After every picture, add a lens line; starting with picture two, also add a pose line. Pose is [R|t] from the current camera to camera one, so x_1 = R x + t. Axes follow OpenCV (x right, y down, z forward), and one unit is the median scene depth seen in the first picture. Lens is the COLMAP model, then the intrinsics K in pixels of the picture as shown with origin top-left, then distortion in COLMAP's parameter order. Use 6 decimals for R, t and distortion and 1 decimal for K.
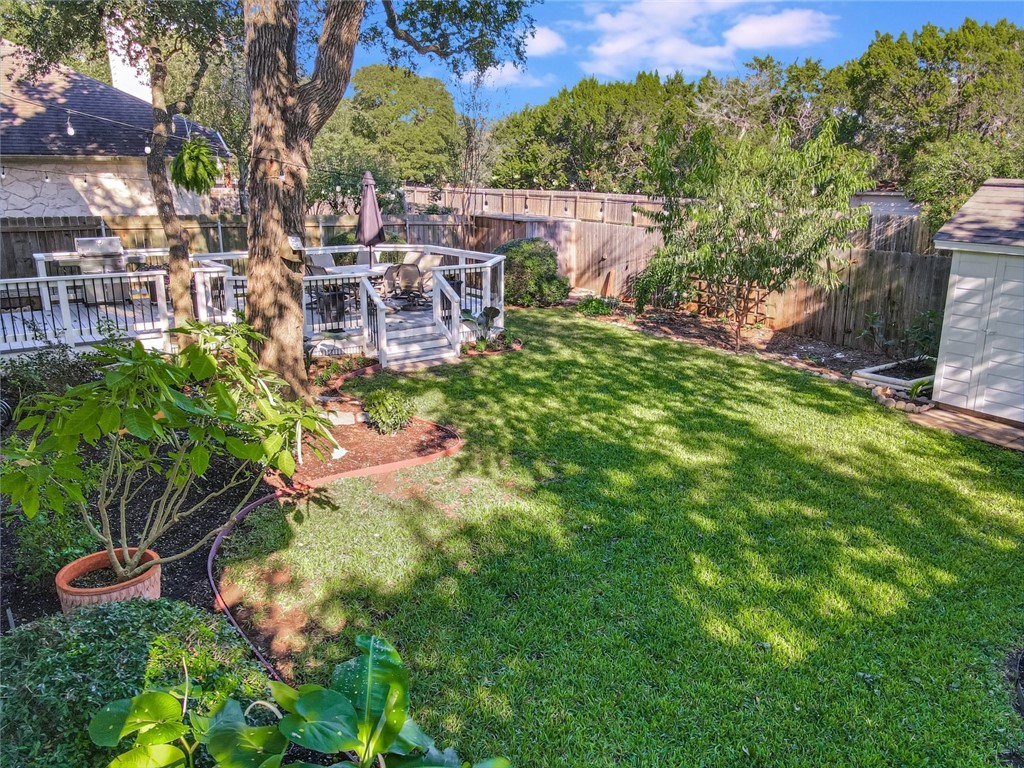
lens RADIAL K [[790.2, 0, 512.0], [0, 790.2, 384.0], [0, 0, 1]] dist [-0.014666, 0.047710]
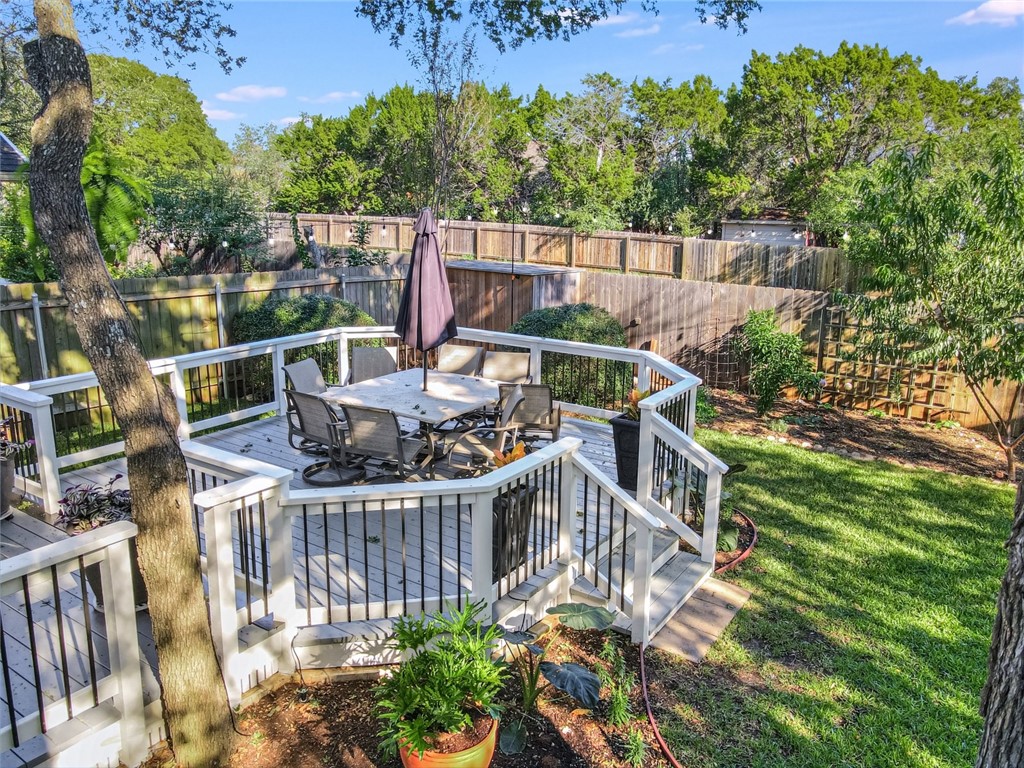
lens RADIAL K [[768.7, 0, 512.0], [0, 768.7, 384.0], [0, 0, 1]] dist [0.000577, 0.042200]
pose [[0.932237, -0.077147, 0.353529, -0.118413], [0.082447, 0.996595, 0.000069, -0.056313], [-0.352331, 0.029083, 0.935423, 0.192426]]
